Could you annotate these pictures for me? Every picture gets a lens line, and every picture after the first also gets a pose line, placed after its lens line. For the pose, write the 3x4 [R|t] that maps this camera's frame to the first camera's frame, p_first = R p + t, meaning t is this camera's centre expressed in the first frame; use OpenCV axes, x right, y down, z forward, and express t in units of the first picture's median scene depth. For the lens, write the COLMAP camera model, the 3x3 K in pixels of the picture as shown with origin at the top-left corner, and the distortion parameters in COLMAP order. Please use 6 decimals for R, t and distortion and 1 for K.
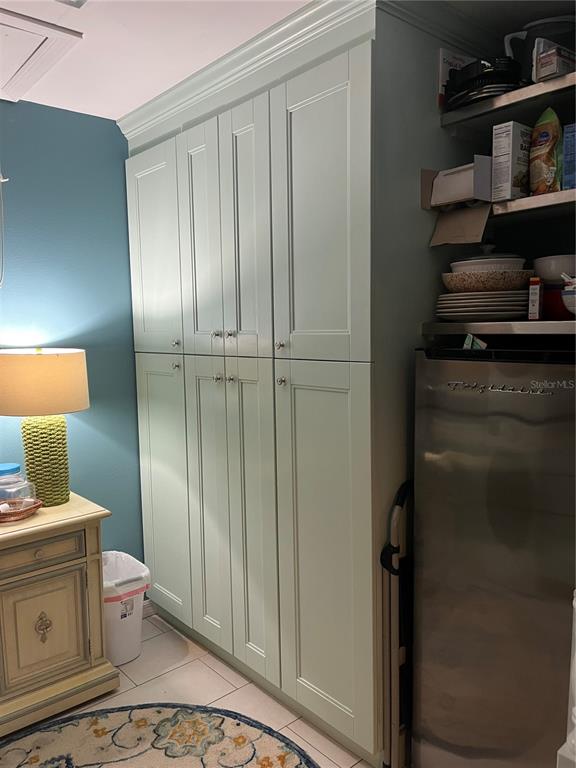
lens RADIAL K [[578.6, 0, 285.8], [0, 578.6, 385.4], [0, 0, 1]] dist [0.051323, -0.081195]
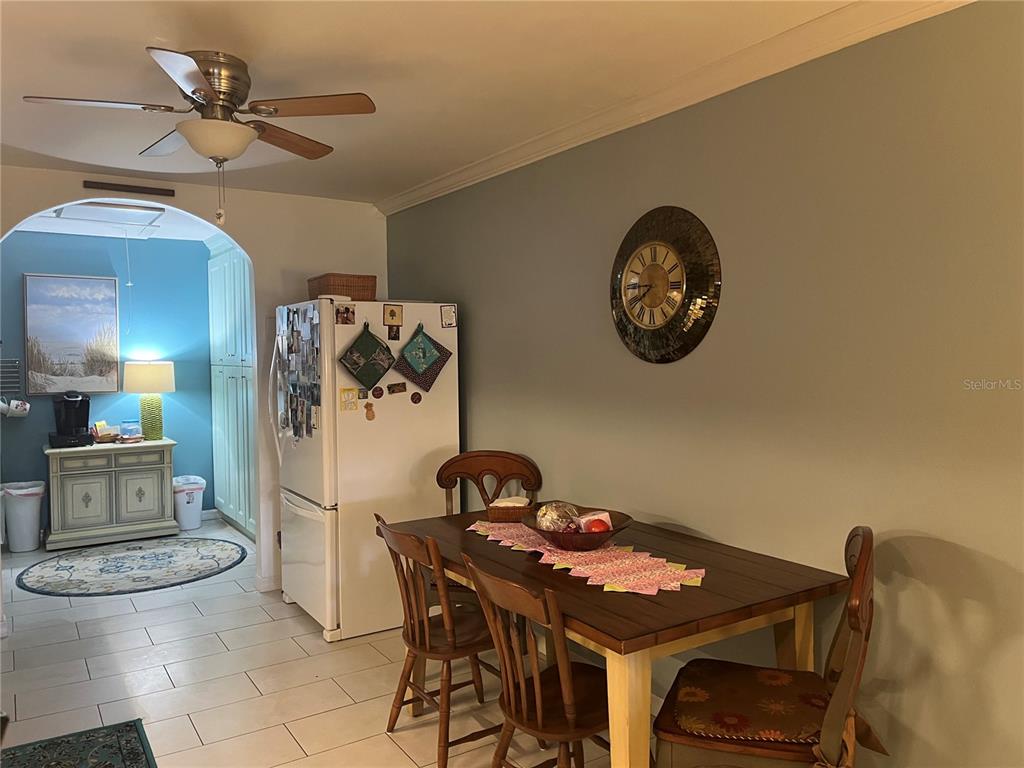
lens RADIAL K [[771.4, 0, 507.3], [0, 771.4, 376.5], [0, 0, 1]] dist [0.051323, -0.081195]
pose [[0.989518, 0.021627, -0.142778, 1.172035], [-0.030434, 0.997747, -0.059788, 0.112920], [0.141163, 0.063506, 0.987947, -1.462513]]
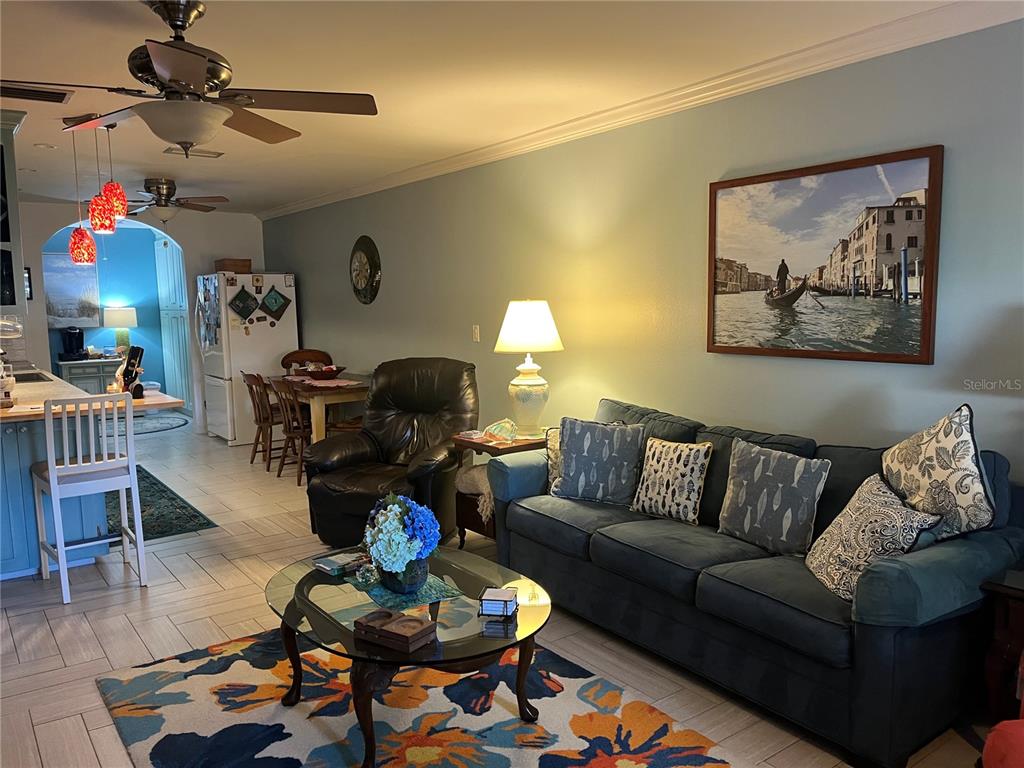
lens RADIAL K [[771.4, 0, 520.0], [0, 771.4, 385.9], [0, 0, 1]] dist [0.051323, -0.081195]
pose [[0.997645, 0.015573, -0.066798, 2.013304], [-0.014487, 0.999755, 0.016709, 0.258612], [0.067042, -0.015702, 0.997627, -3.045959]]
